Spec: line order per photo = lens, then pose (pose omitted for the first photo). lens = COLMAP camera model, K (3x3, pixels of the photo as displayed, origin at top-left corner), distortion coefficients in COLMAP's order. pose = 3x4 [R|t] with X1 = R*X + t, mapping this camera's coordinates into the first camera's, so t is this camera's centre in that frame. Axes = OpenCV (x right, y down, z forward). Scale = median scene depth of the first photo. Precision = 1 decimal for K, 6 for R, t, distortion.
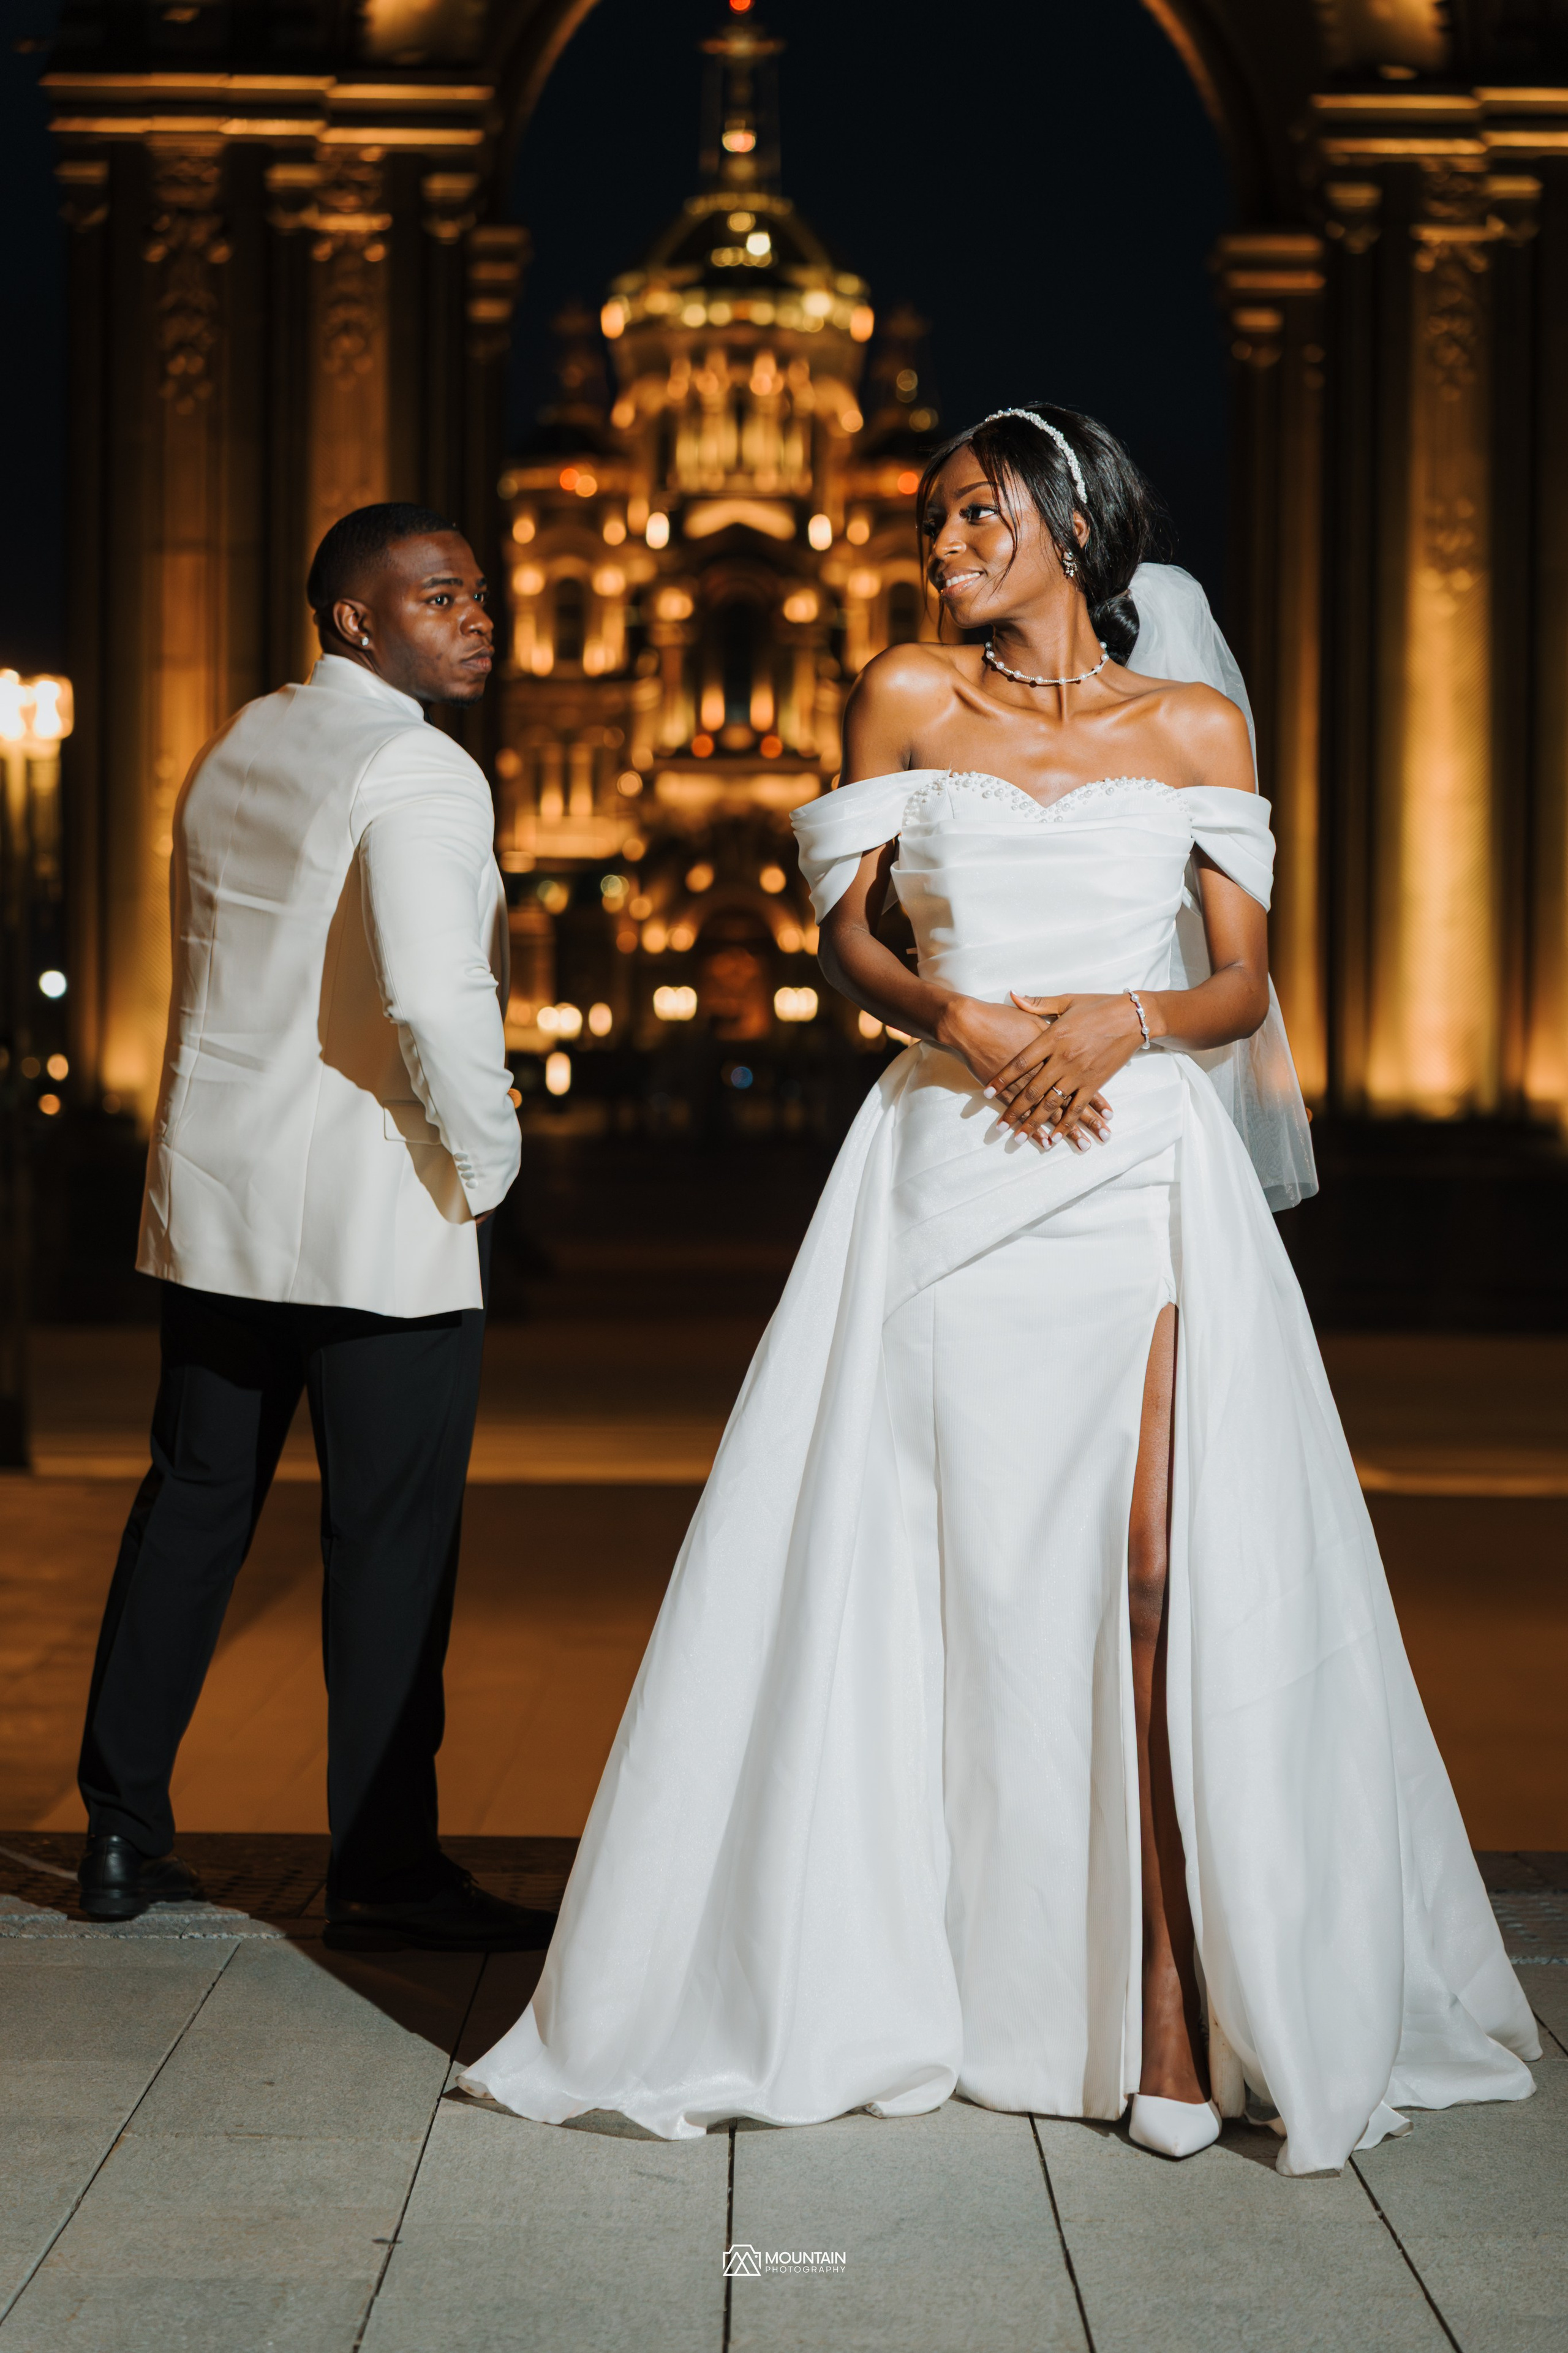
lens RADIAL K [[7795.8, 0, 785.4], [0, 7795.8, 1177.7], [0, 0, 1]] dist [-0.266526, 2.349264]
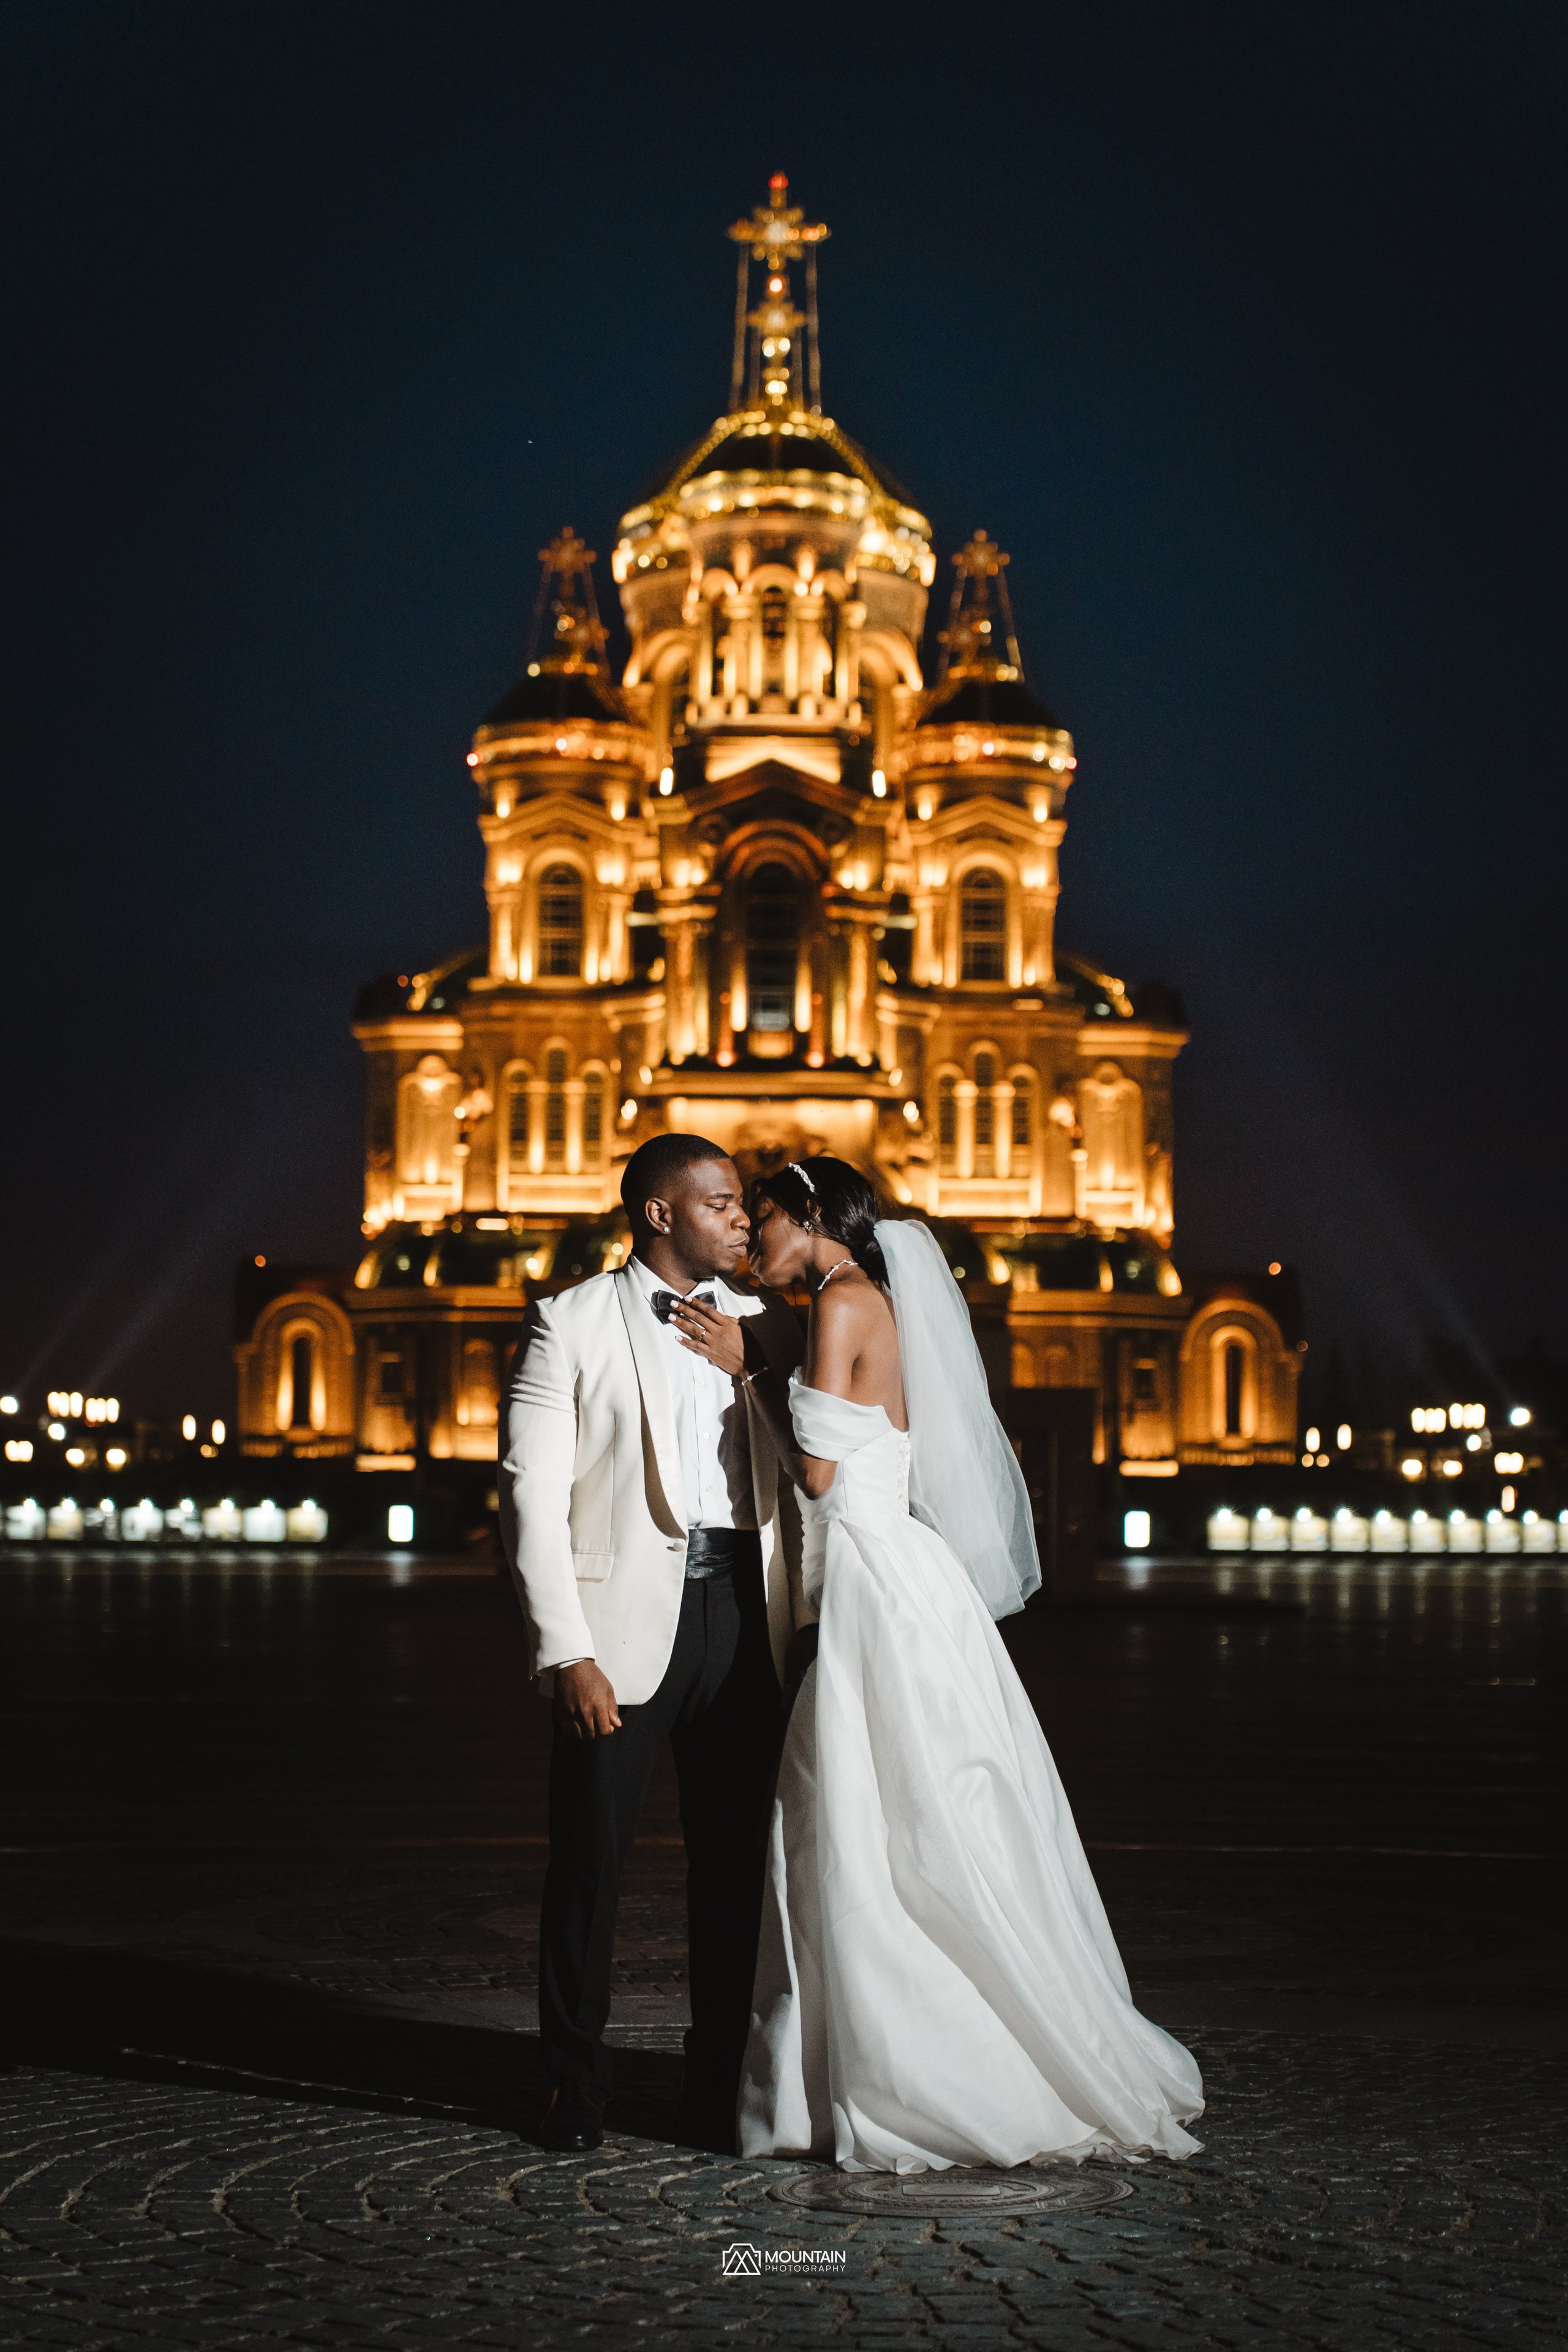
lens RADIAL K [[4578.2, 0, 785.5], [0, 4578.2, 1169.3], [0, 0, 1]] dist [0.048966, 0.066740]
pose [[0.999989, -0.000331, -0.004715, -0.002588], [-0.000036, 0.996991, -0.077523, -0.010072], [0.004726, 0.077522, 0.996979, 0.545568]]
